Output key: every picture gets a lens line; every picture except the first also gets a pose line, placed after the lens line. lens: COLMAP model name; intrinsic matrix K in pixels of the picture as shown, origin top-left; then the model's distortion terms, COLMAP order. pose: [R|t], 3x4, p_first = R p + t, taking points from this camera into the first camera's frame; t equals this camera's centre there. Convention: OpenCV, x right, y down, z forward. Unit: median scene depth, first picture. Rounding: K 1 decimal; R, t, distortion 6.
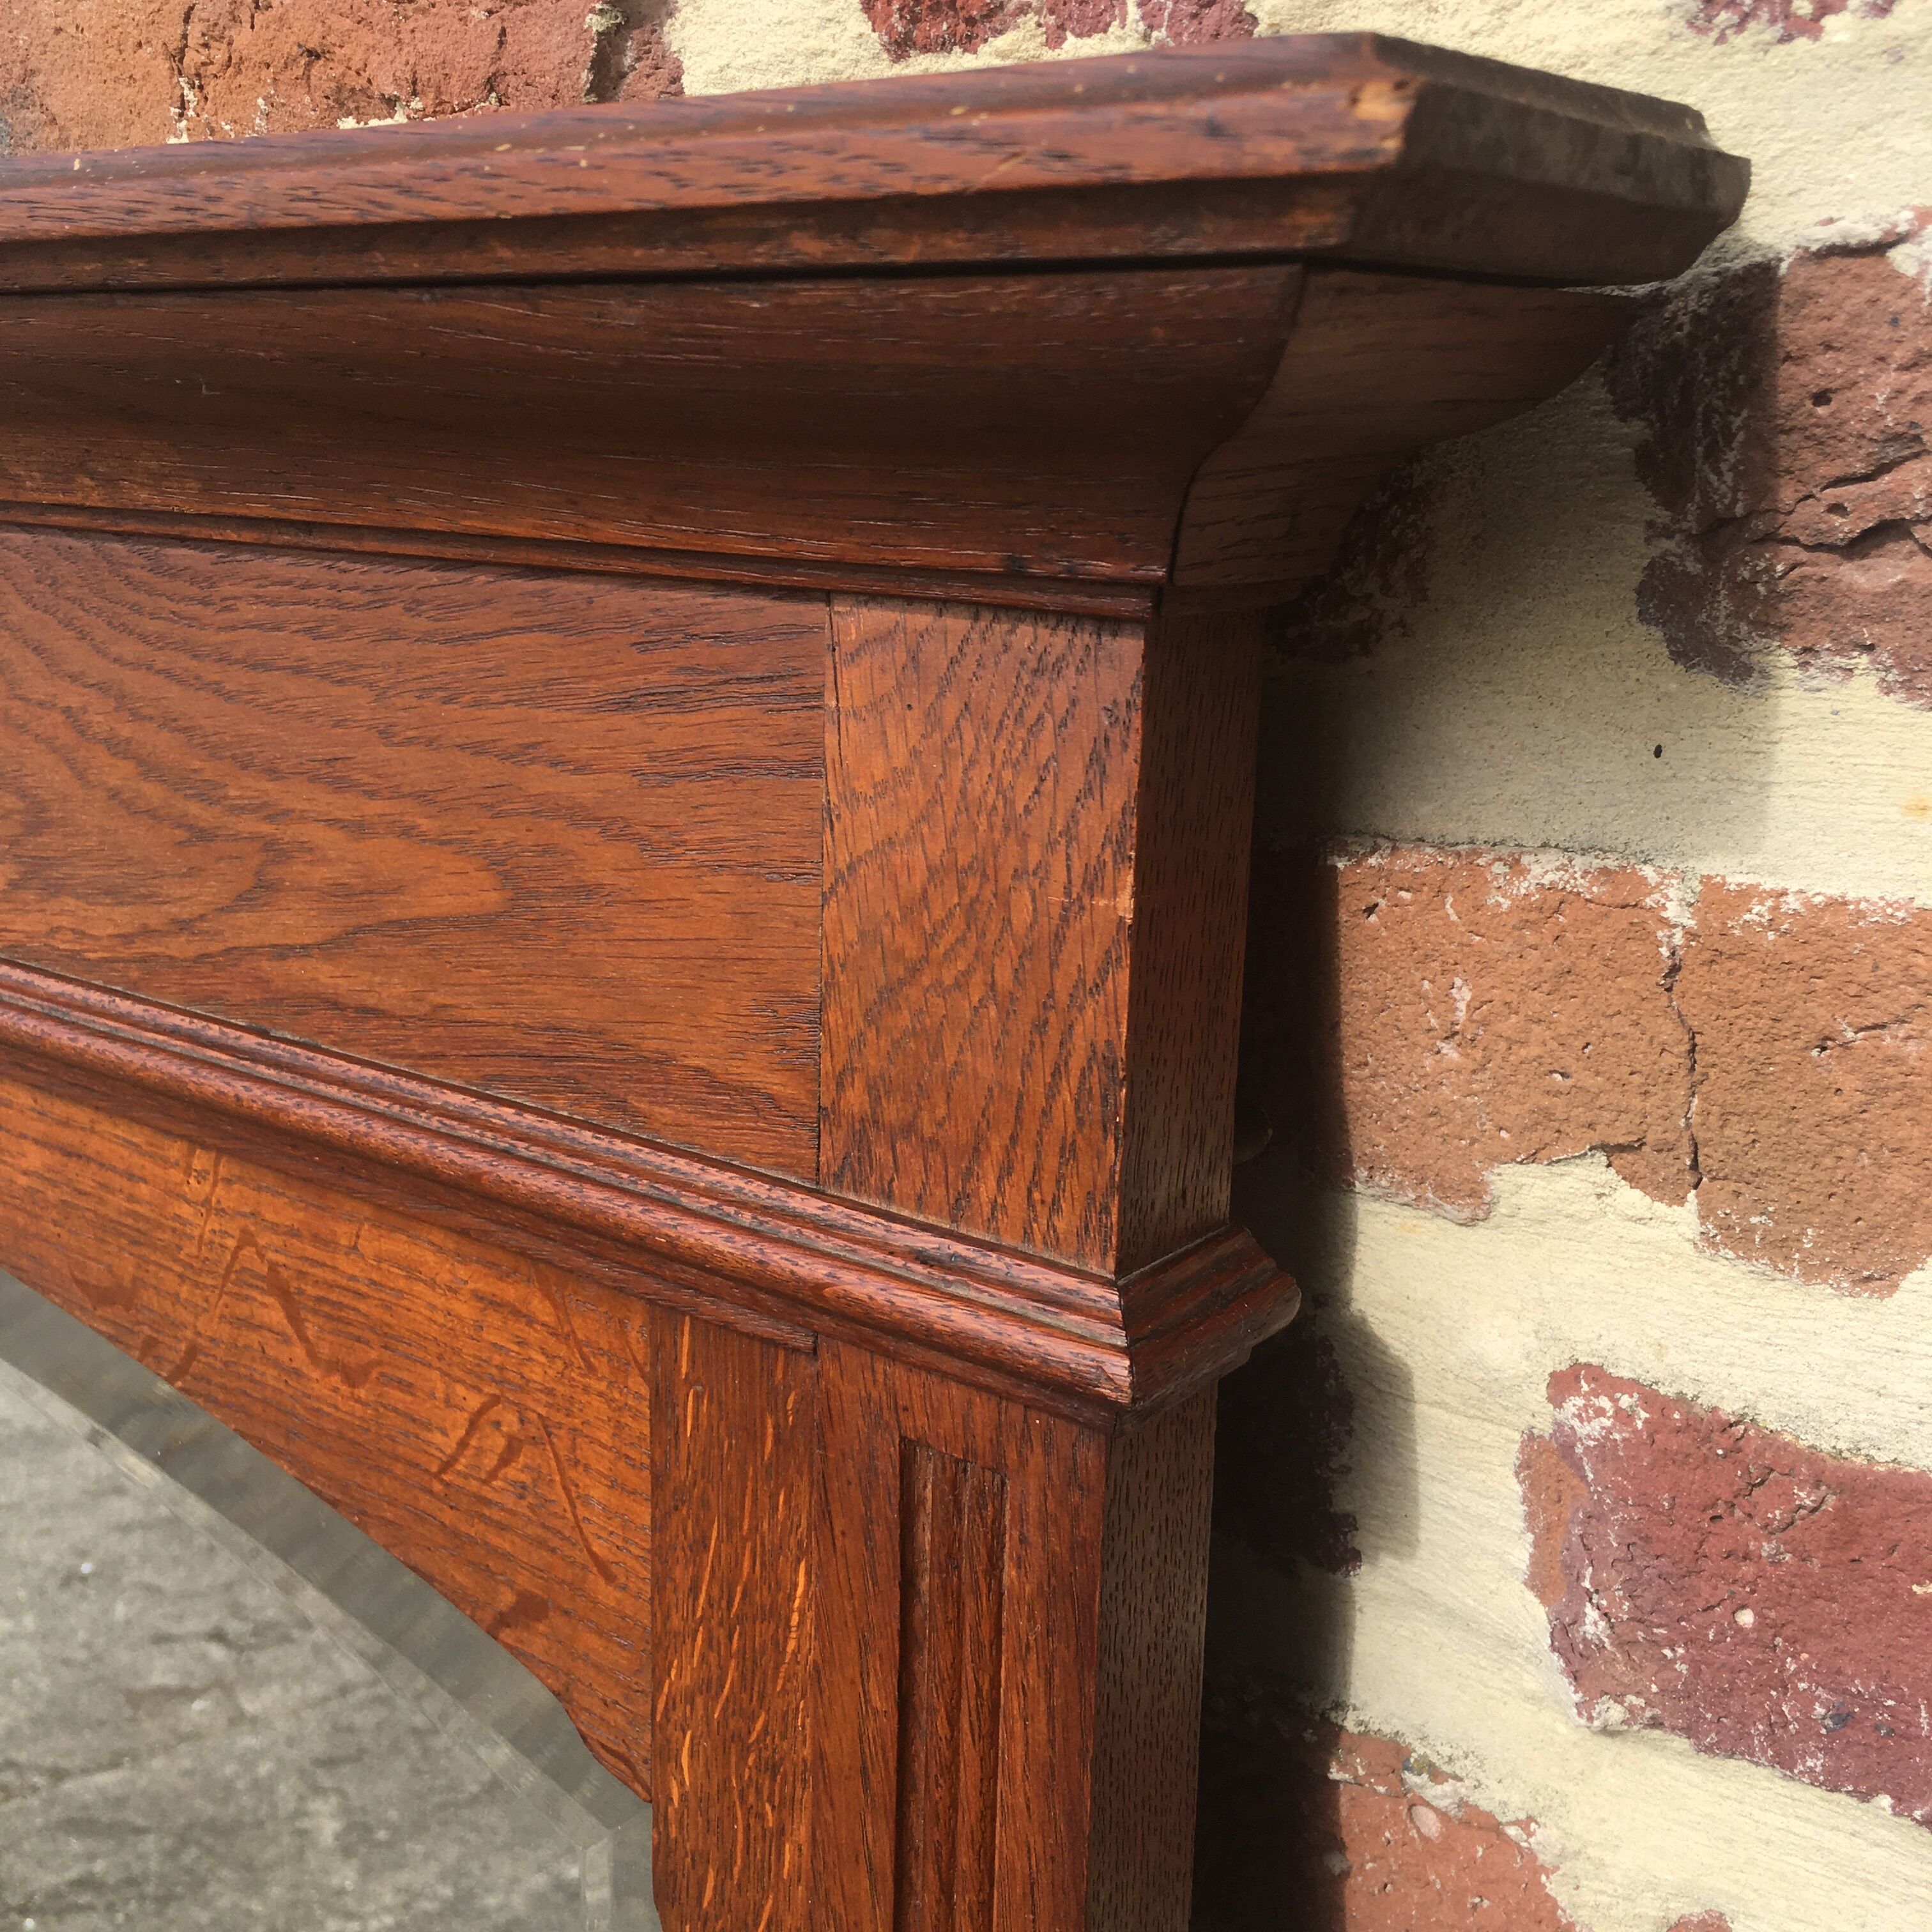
lens RADIAL K [[2254.9, 0, 961.0], [0, 2254.9, 962.0], [0, 0, 1]] dist [0.035384, 0.000000]
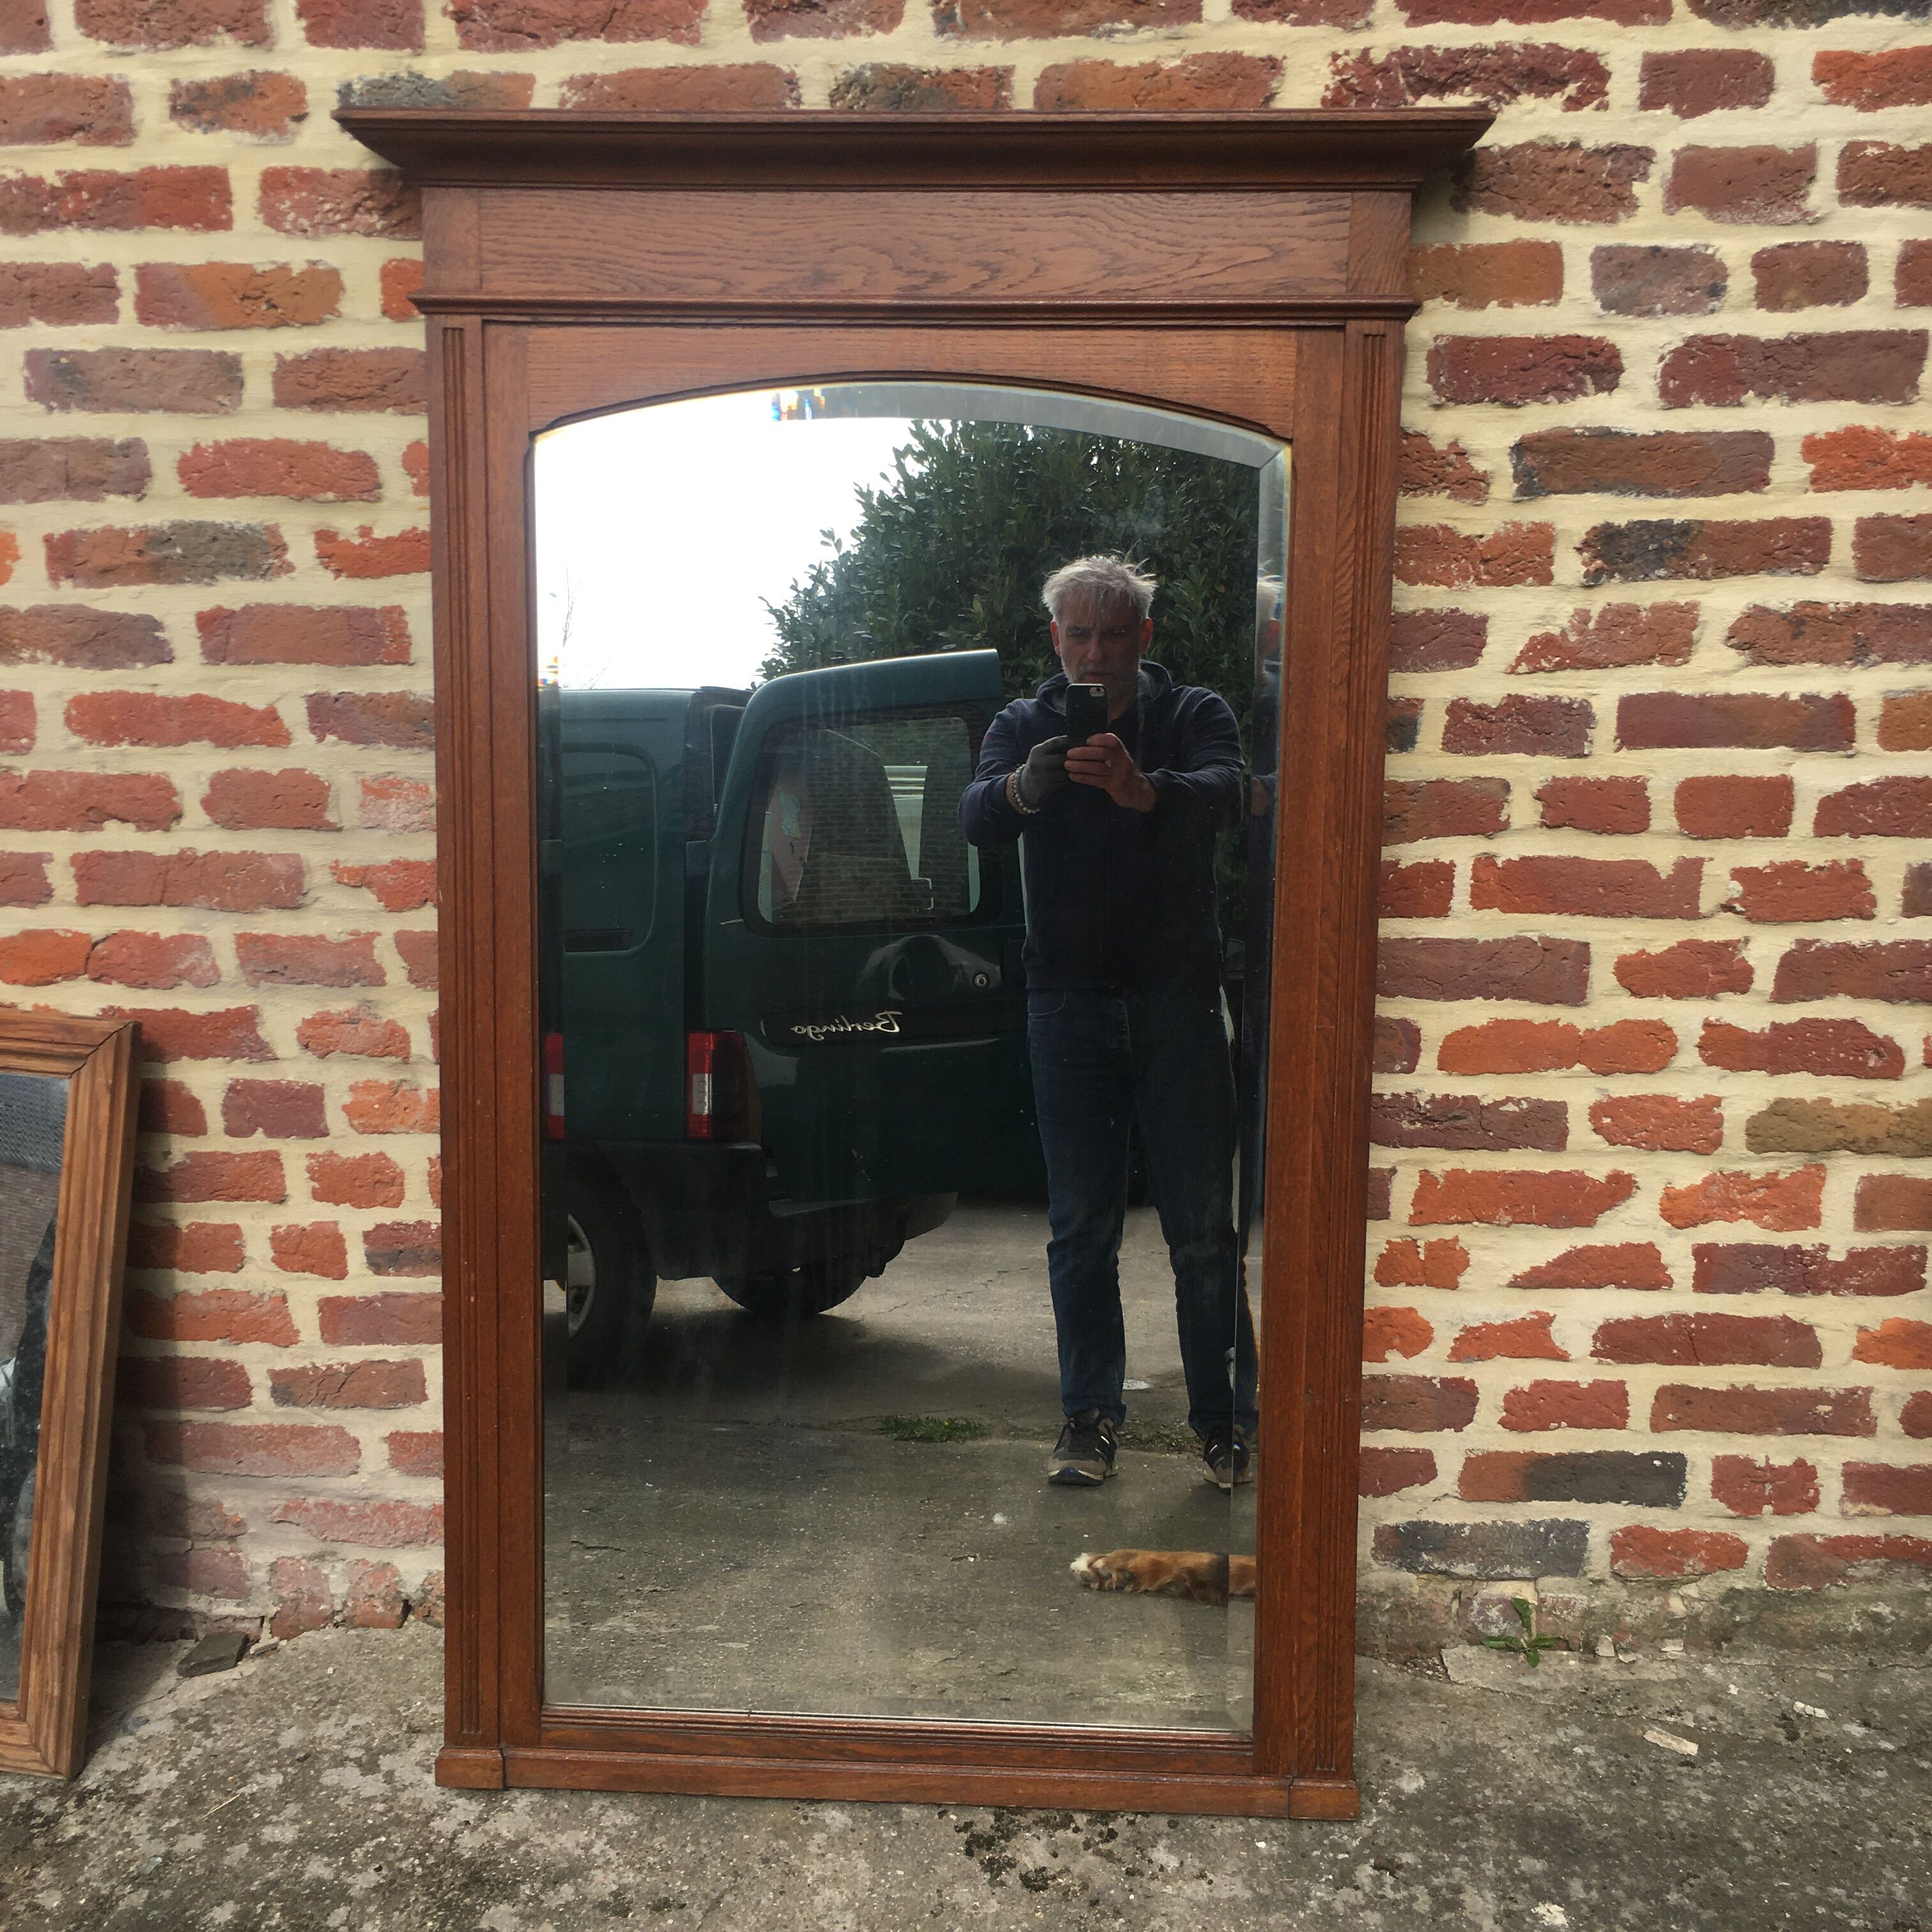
lens RADIAL K [[2254.9, 0, 981.1], [0, 2254.9, 975.2], [0, 0, 1]] dist [0.035384, 0.000000]
pose [[0.826567, -0.088217, 0.555882, -3.941390], [0.135873, 0.989705, -0.044974, 1.831623], [-0.546191, 0.112704, 0.830044, -2.941249]]
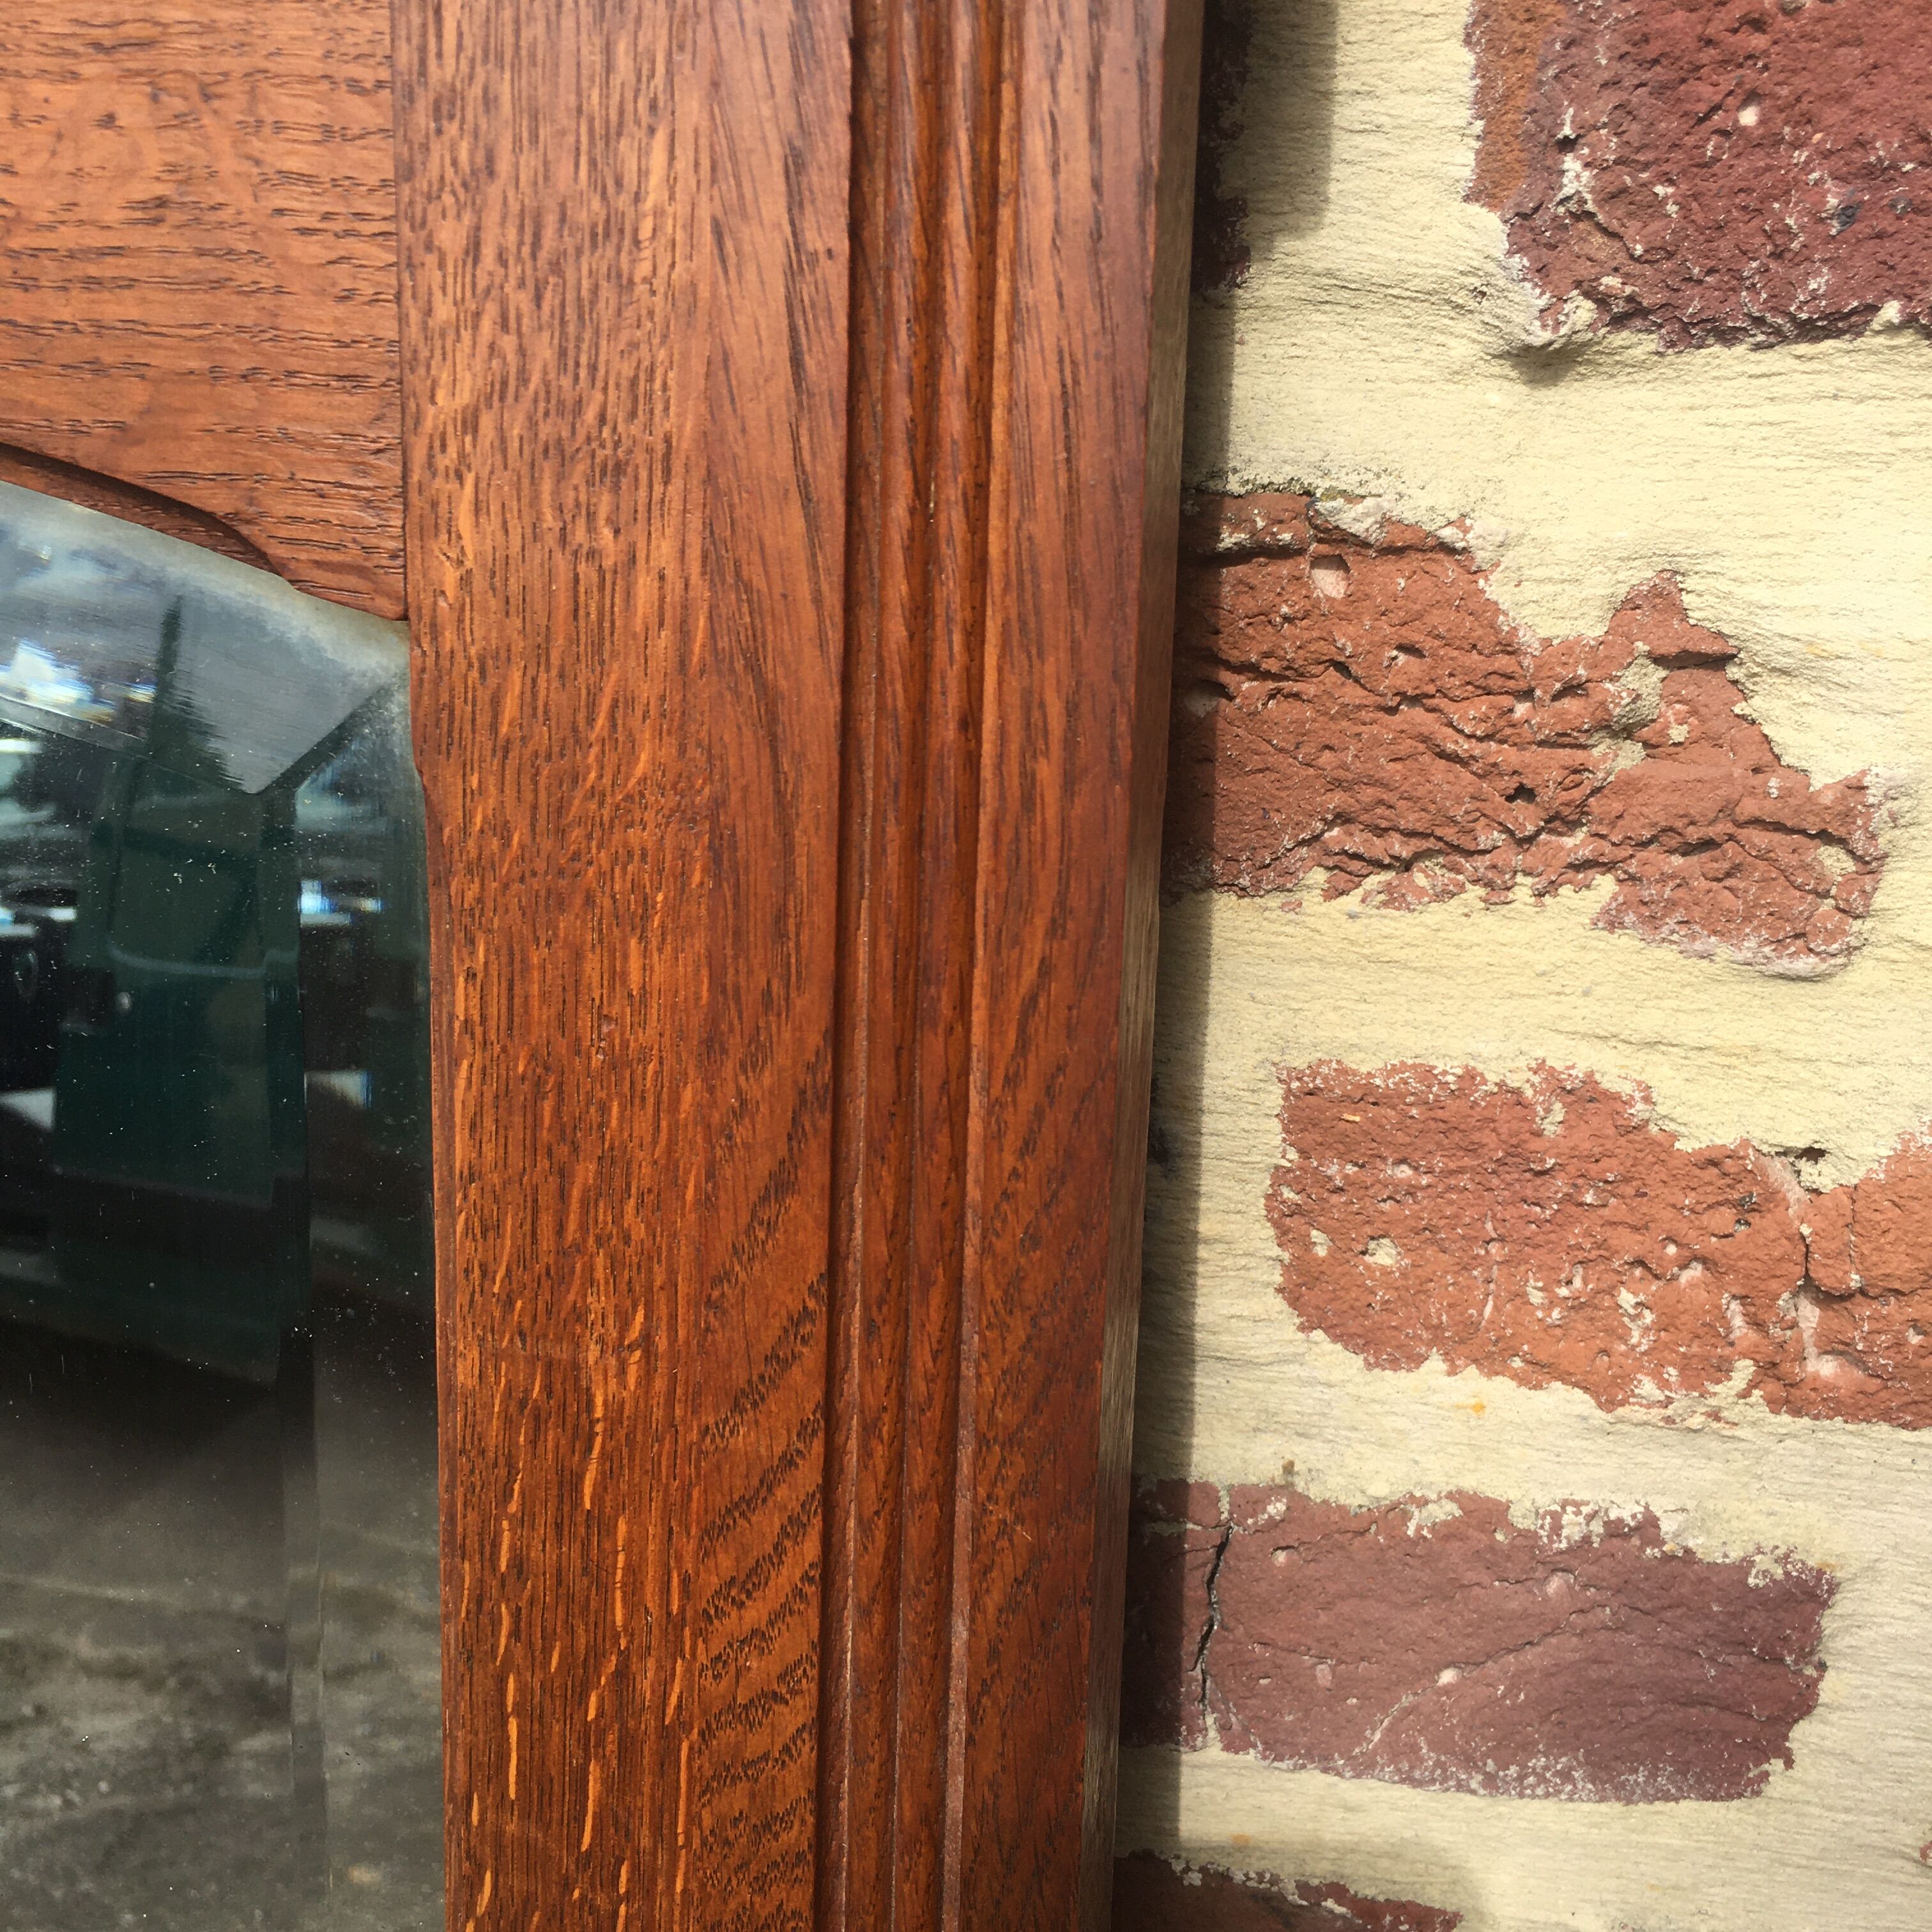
lens RADIAL K [[2254.9, 0, 968.3], [0, 2254.9, 965.2], [0, 0, 1]] dist [0.035384, 0.000000]
pose [[0.909807, -0.086457, 0.405926, -0.295611], [0.094435, 0.995531, 0.000378, 0.532995], [-0.404144, 0.037990, 0.913906, 0.283465]]
